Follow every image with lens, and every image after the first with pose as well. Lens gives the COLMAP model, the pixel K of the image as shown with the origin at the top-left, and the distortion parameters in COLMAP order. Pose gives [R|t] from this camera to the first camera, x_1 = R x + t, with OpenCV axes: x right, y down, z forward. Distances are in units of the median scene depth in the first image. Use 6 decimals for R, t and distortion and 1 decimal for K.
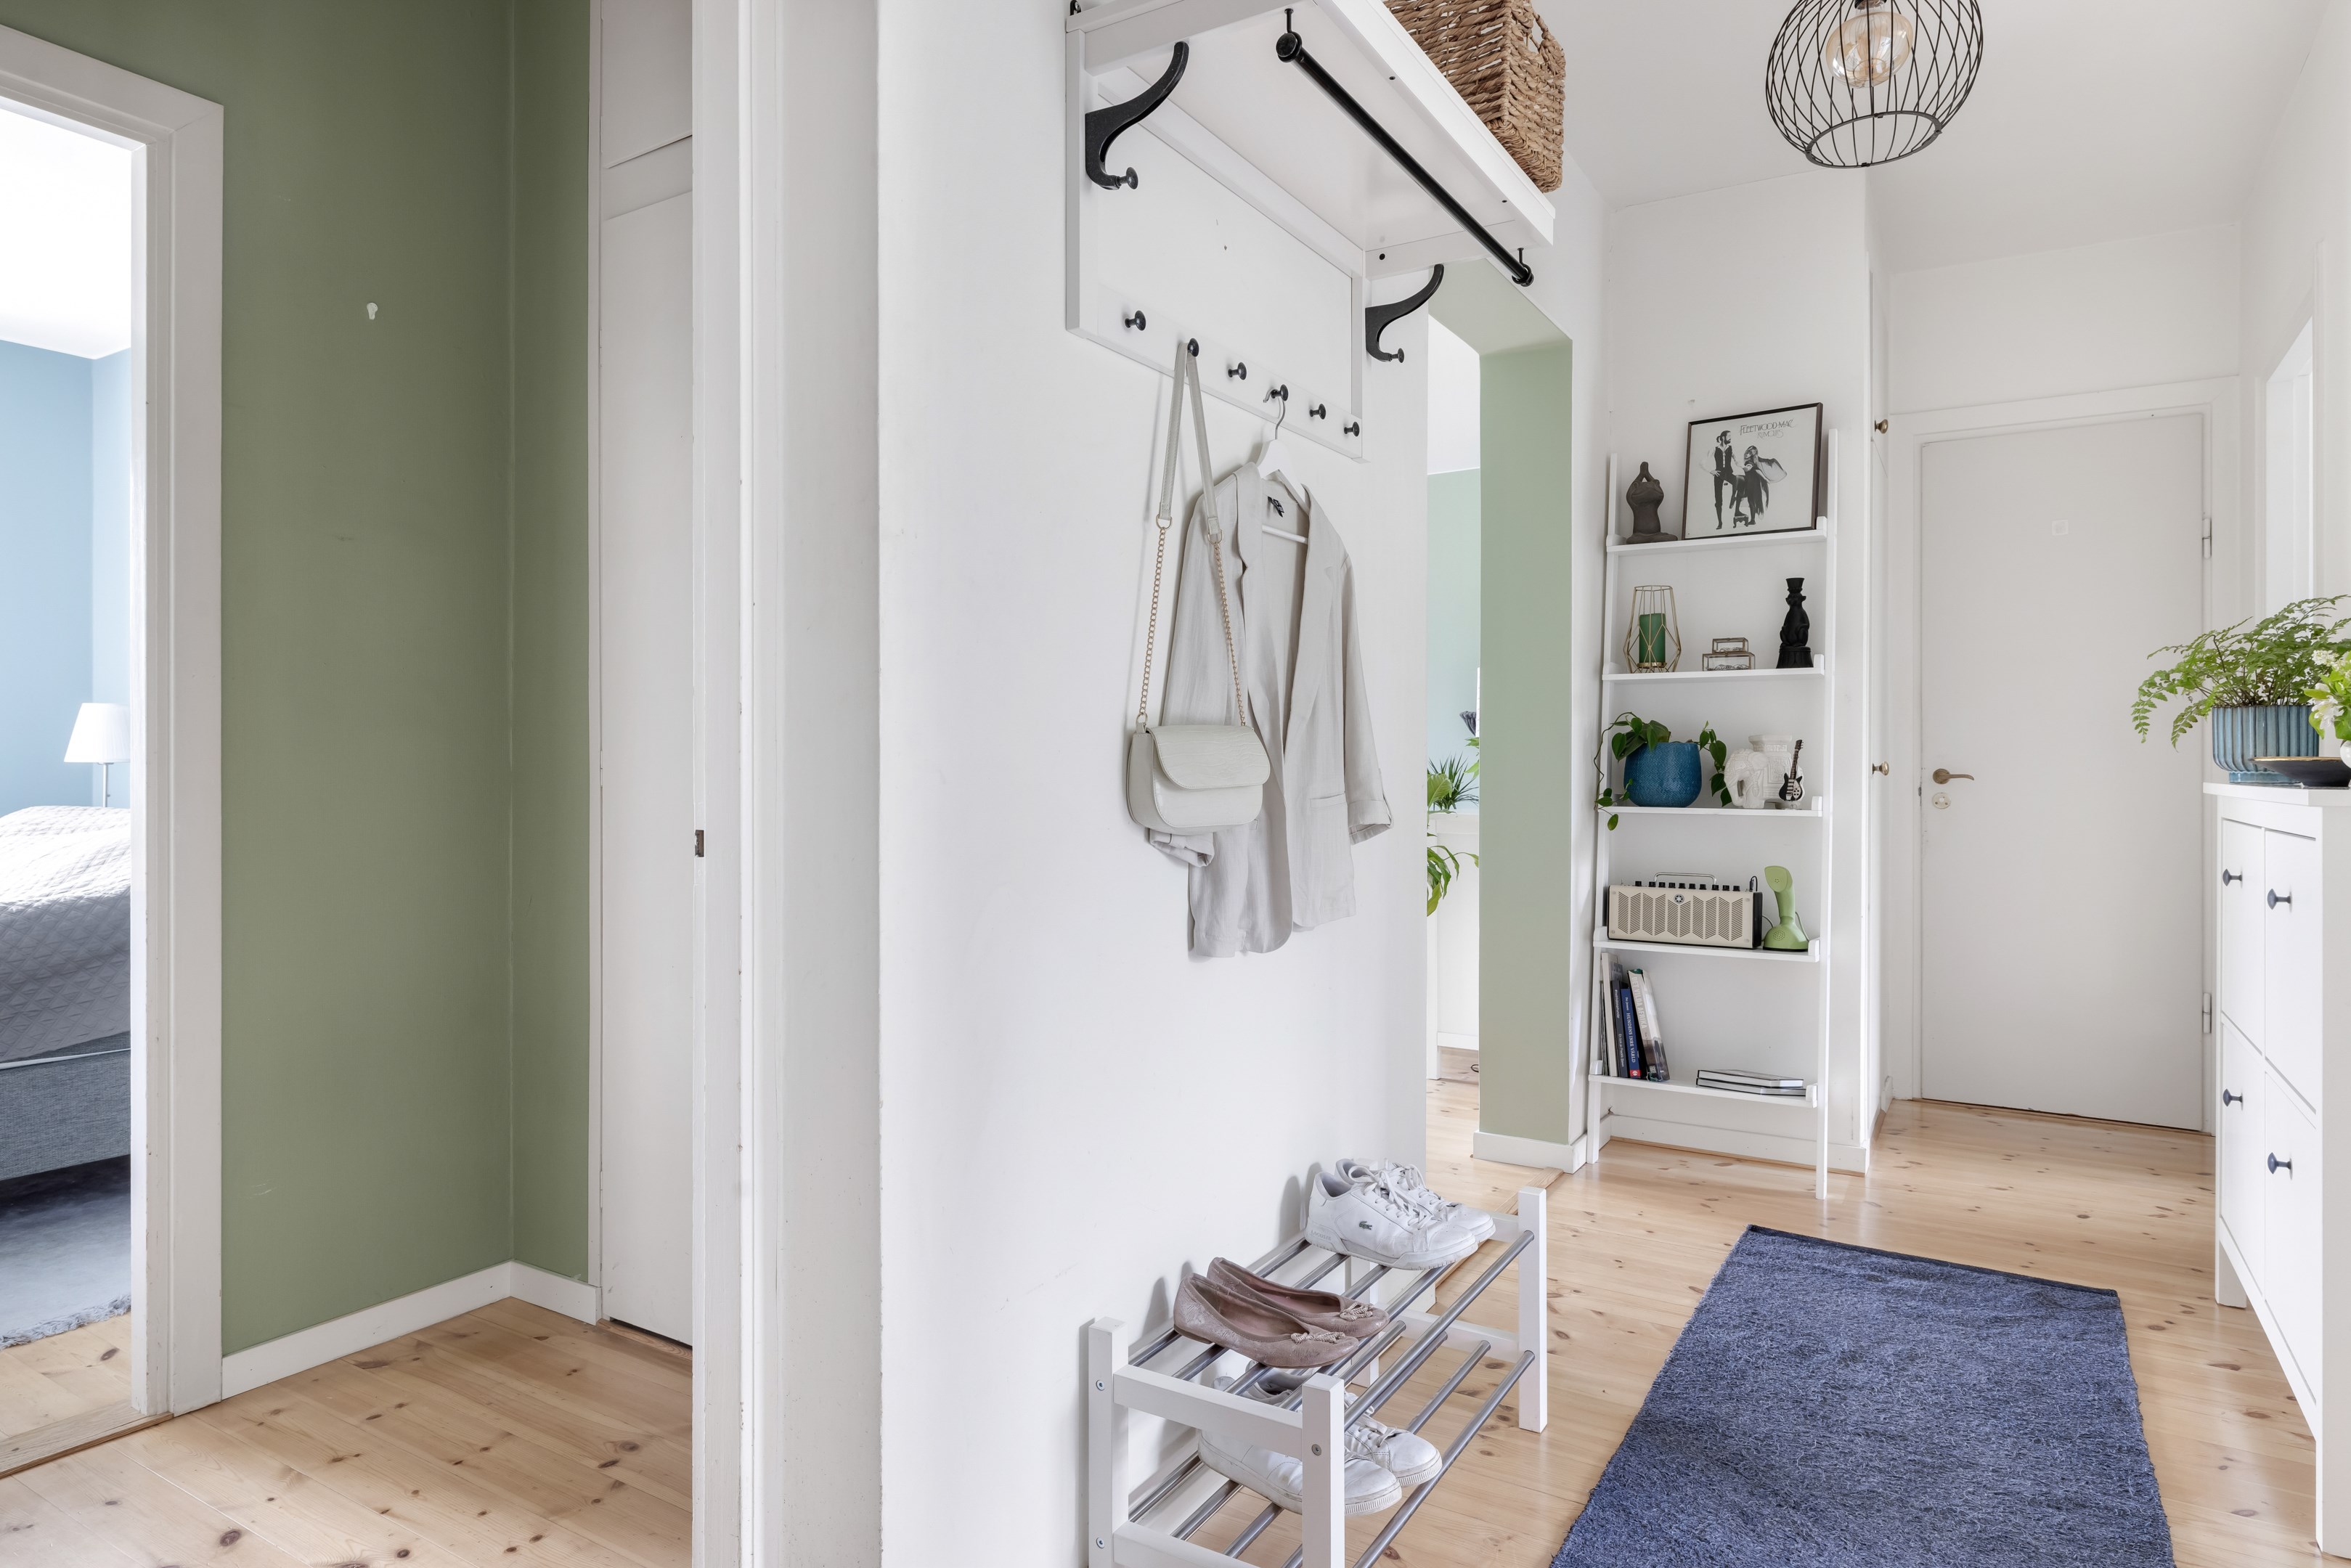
lens RADIAL K [[1328.7, 0, 1182.2], [0, 1328.7, 772.2], [0, 0, 1]] dist [-0.002964, 0.001075]
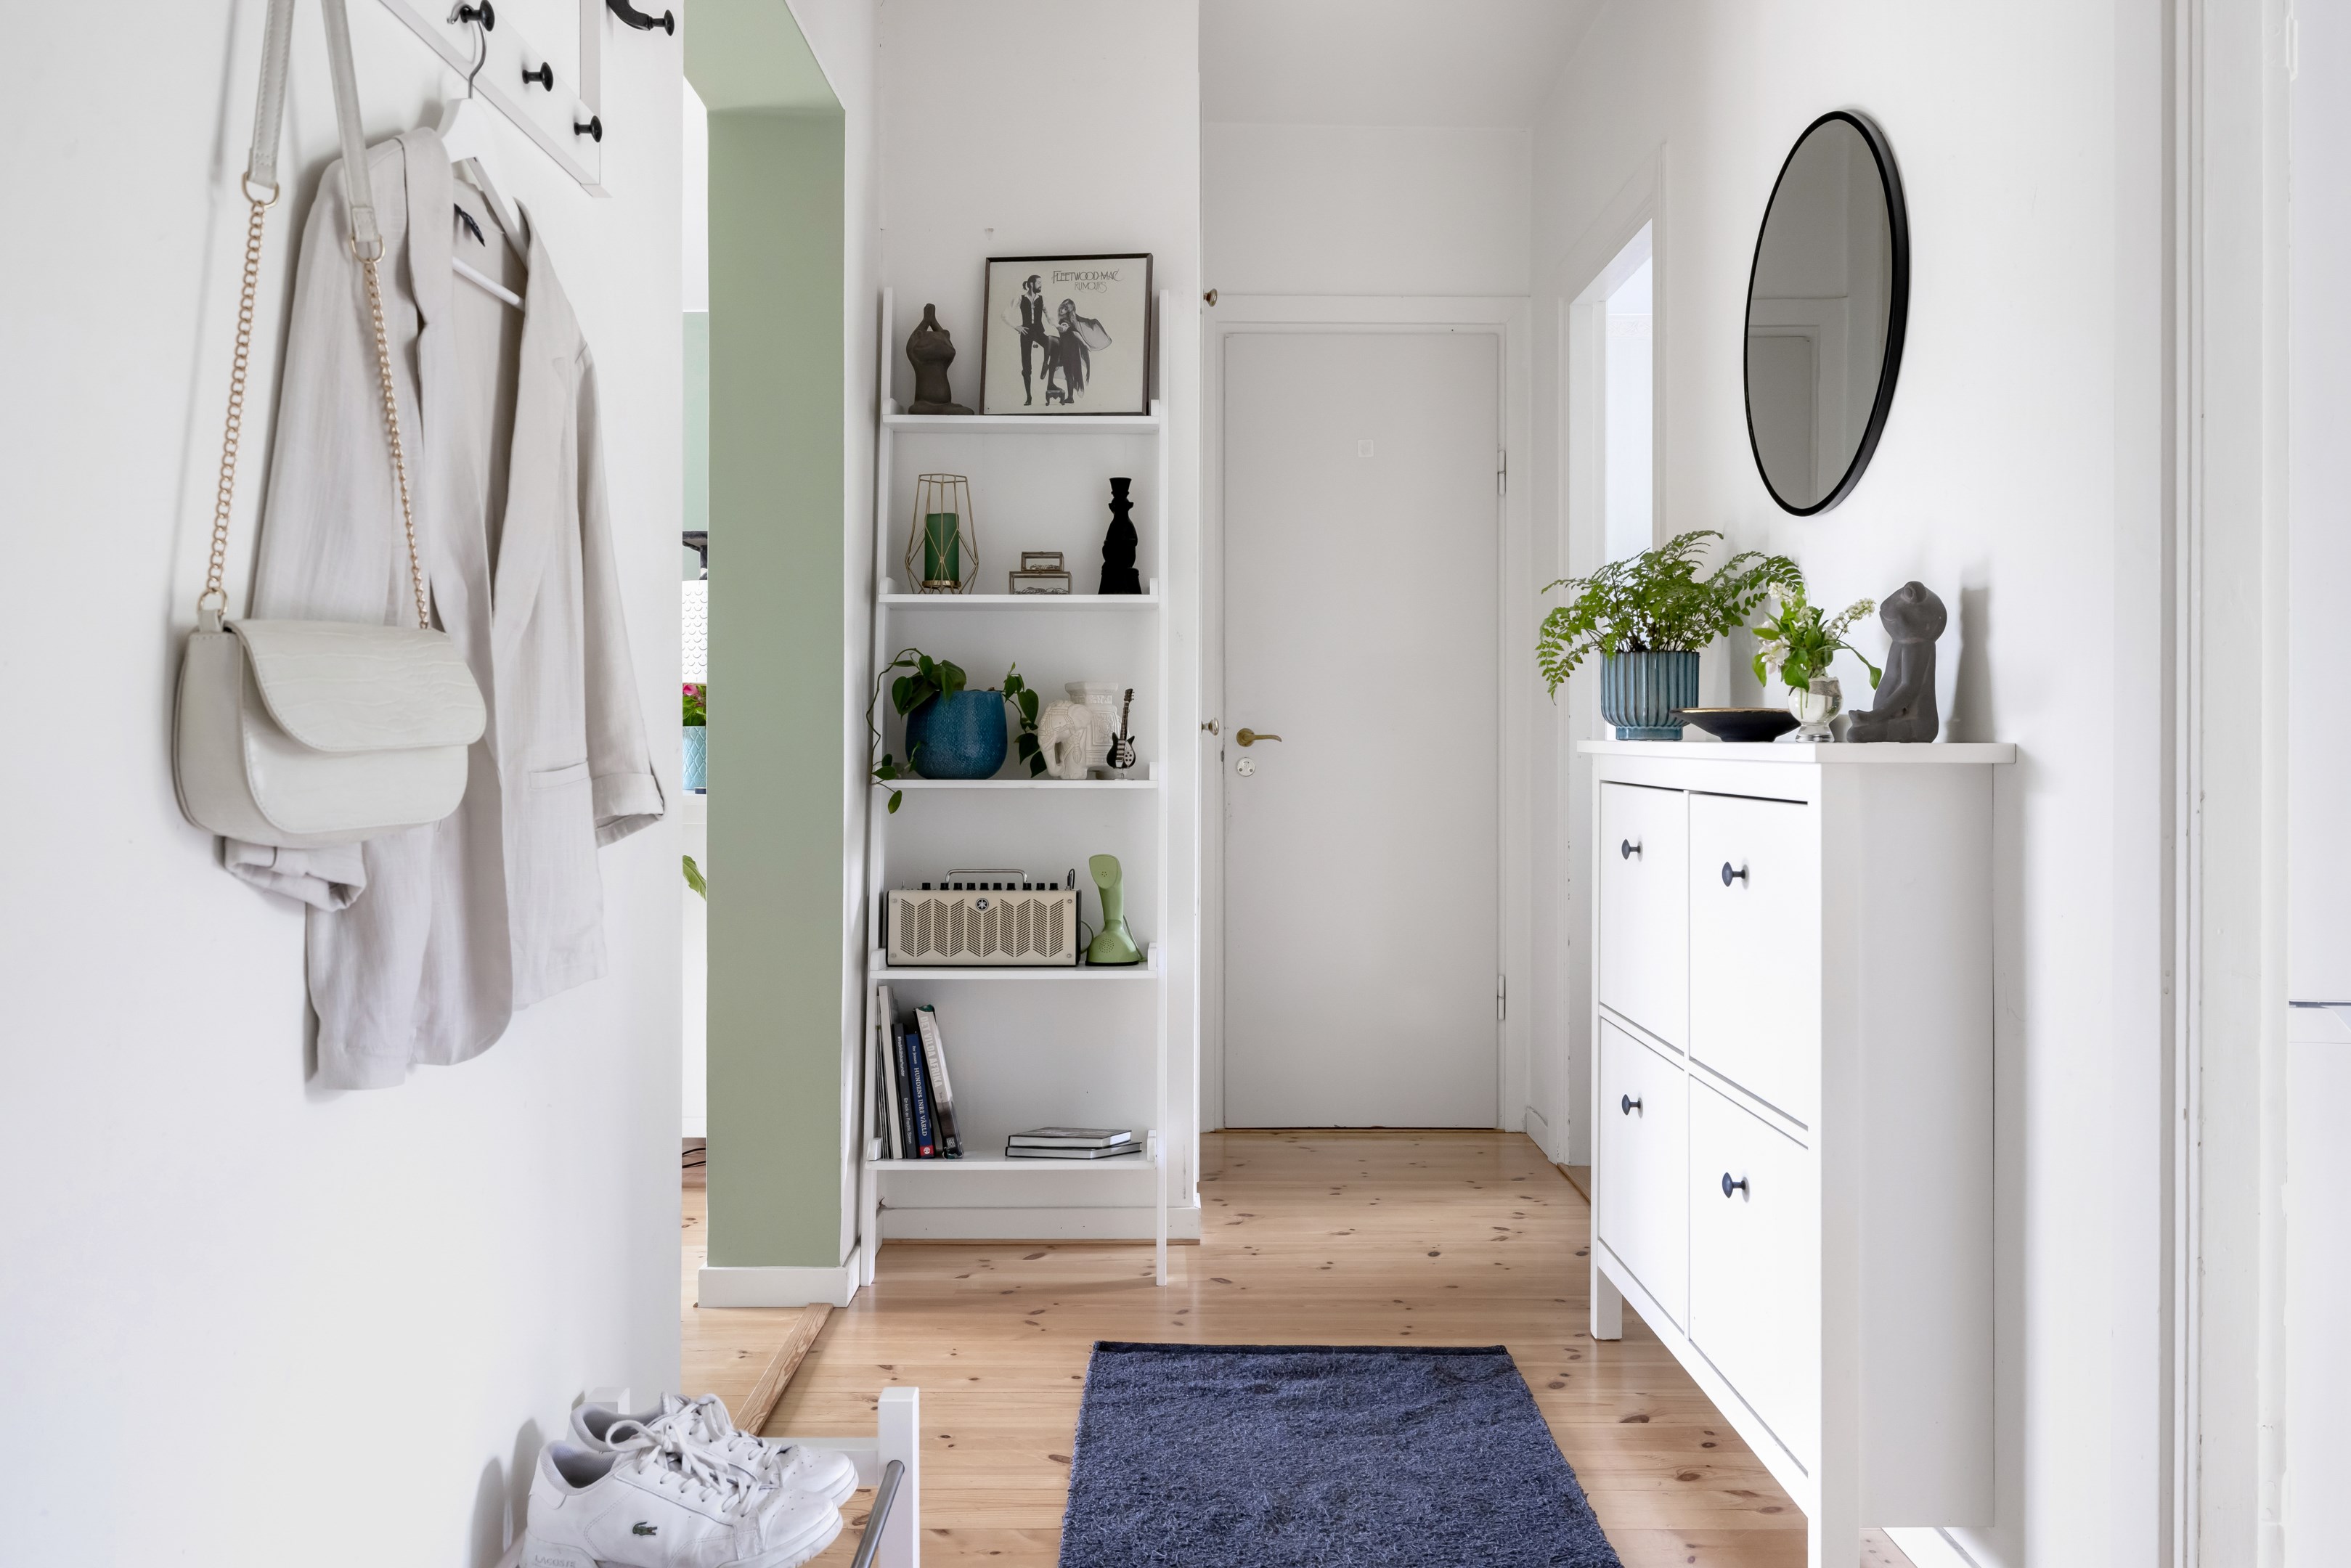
lens RADIAL K [[1660.2, 0, 1156.7], [0, 1660.2, 736.4], [0, 0, 1]] dist [-0.002227, 0.005240]
pose [[0.846563, -0.002207, 0.532284, -0.031321], [0.003830, 0.999991, -0.001946, 0.004842], [-0.532275, 0.003686, 0.846564, 0.174671]]
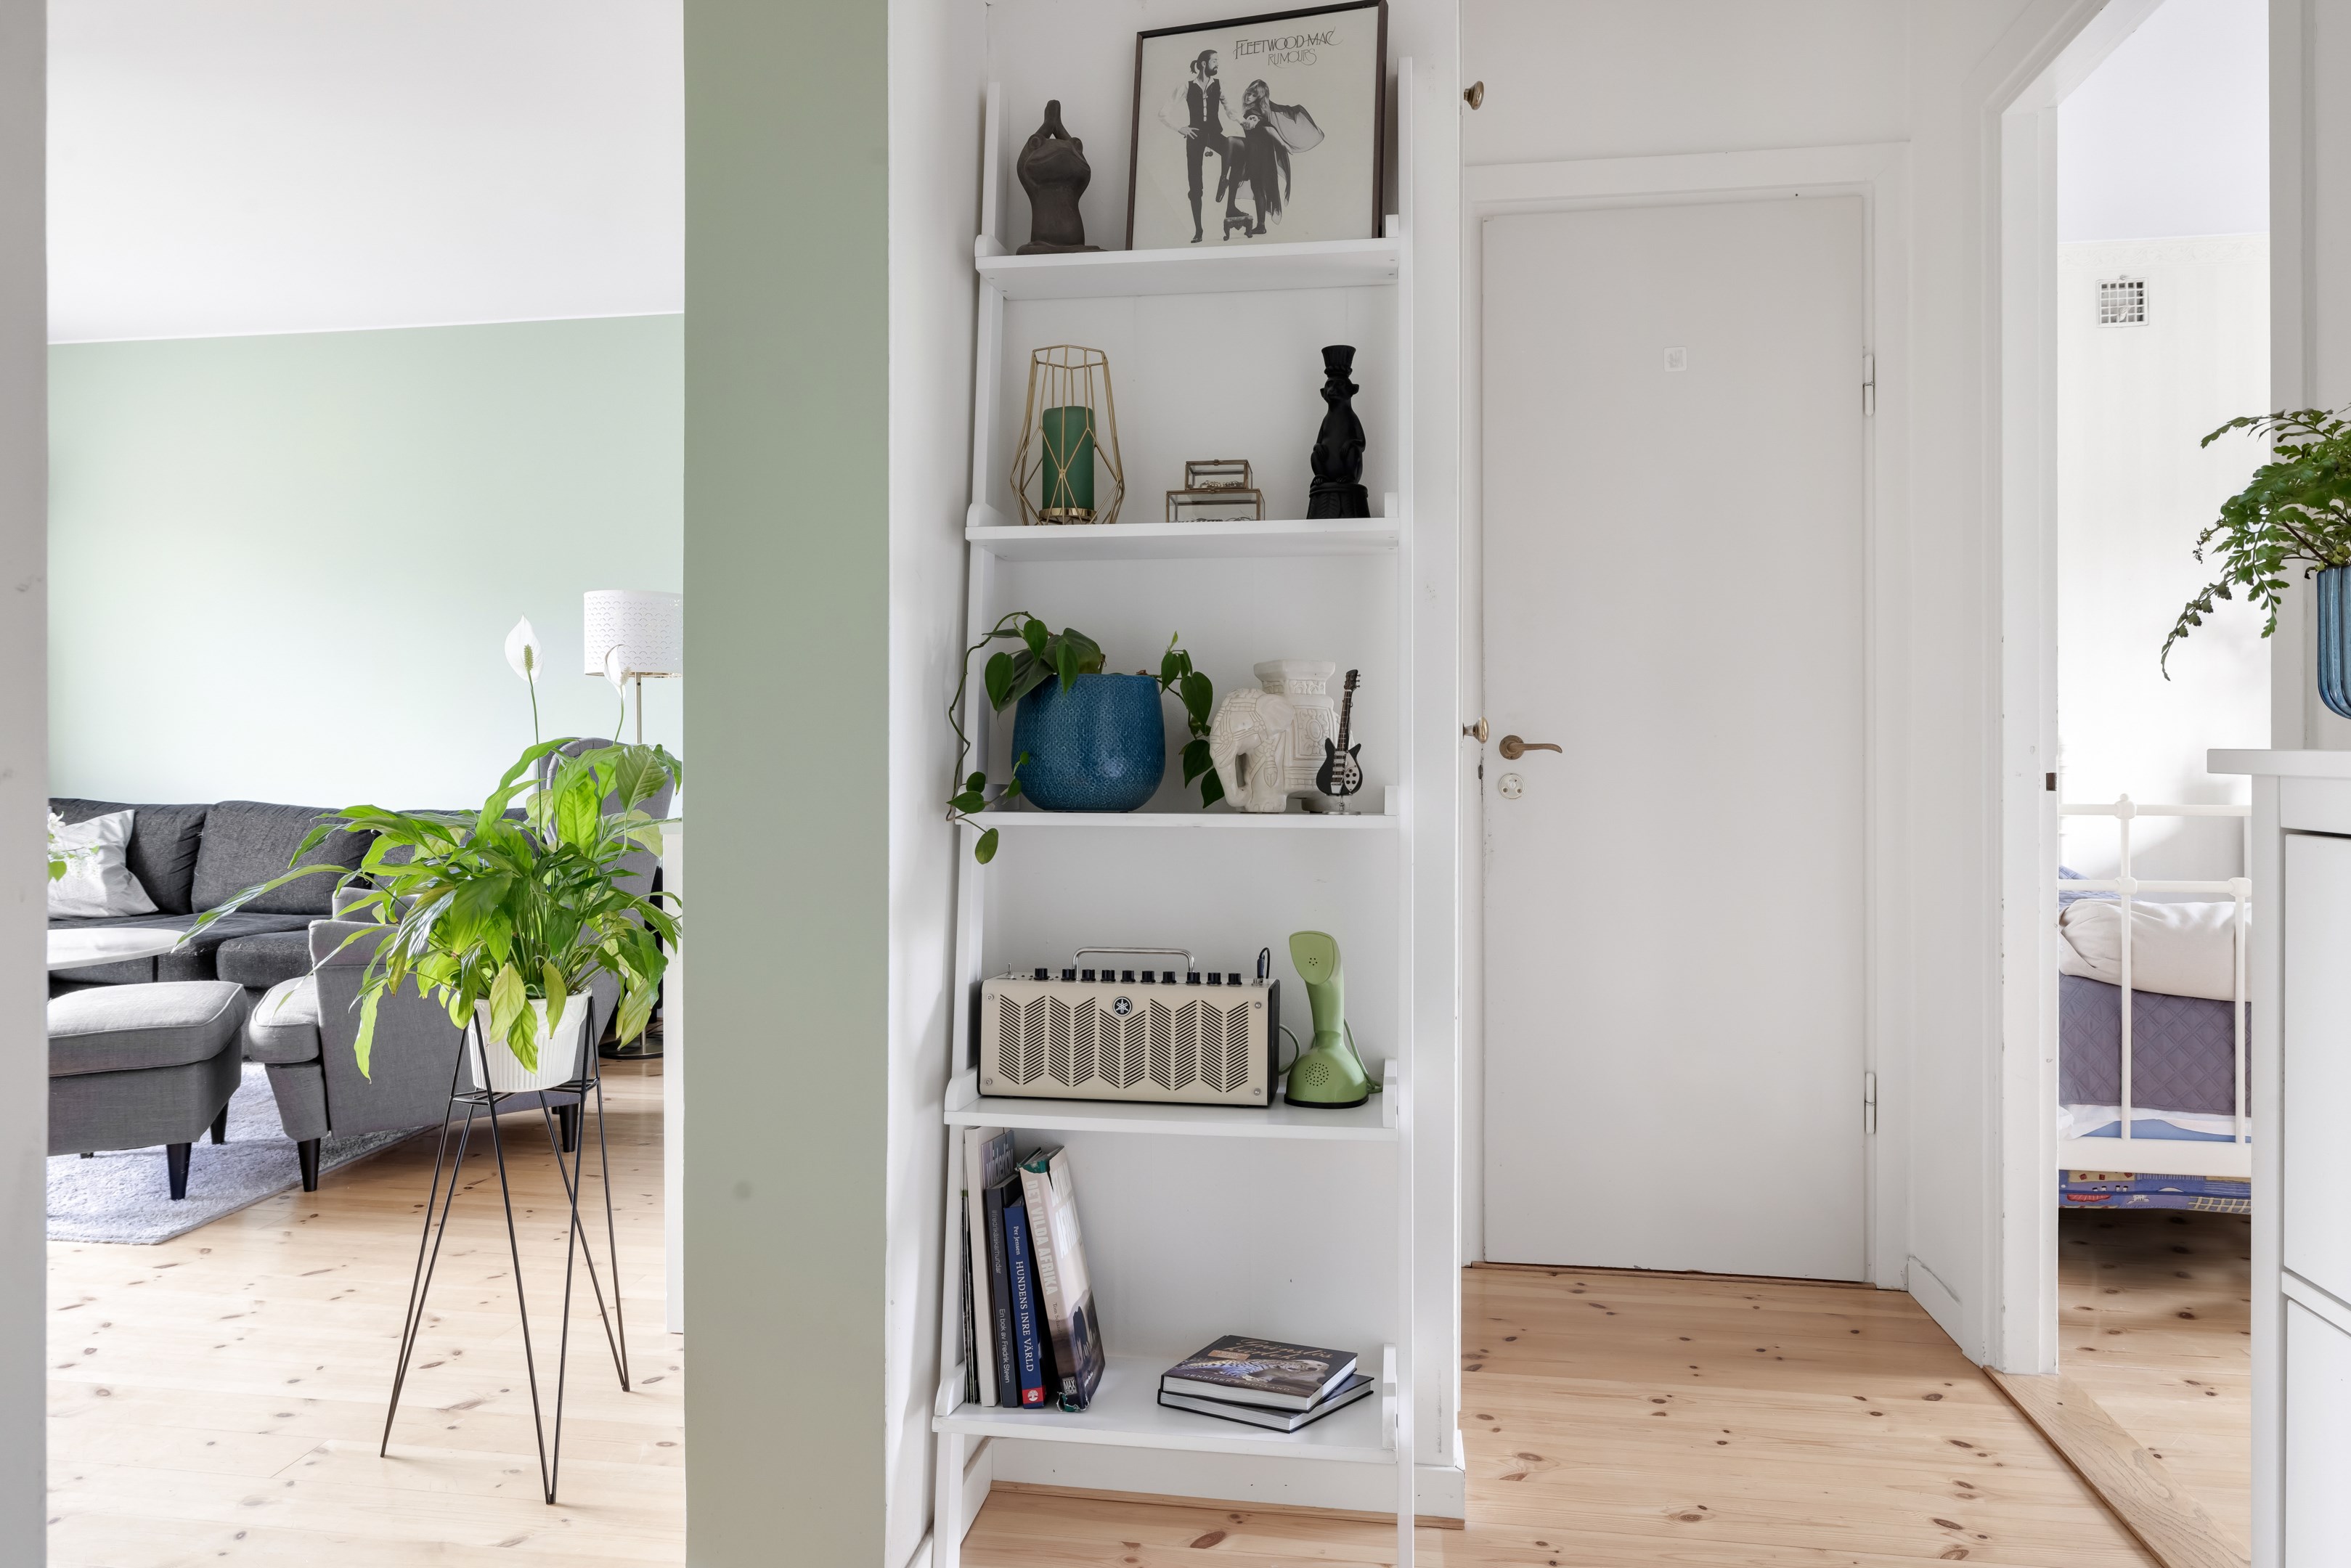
lens RADIAL K [[1328.7, 0, 1200.1], [0, 1328.7, 723.4], [0, 0, 1]] dist [-0.002964, 0.001075]
pose [[0.912317, 0.005226, 0.409452, 0.207041], [0.003424, 0.999786, -0.020390, 0.004889], [-0.409471, 0.020004, 0.912104, 0.560130]]
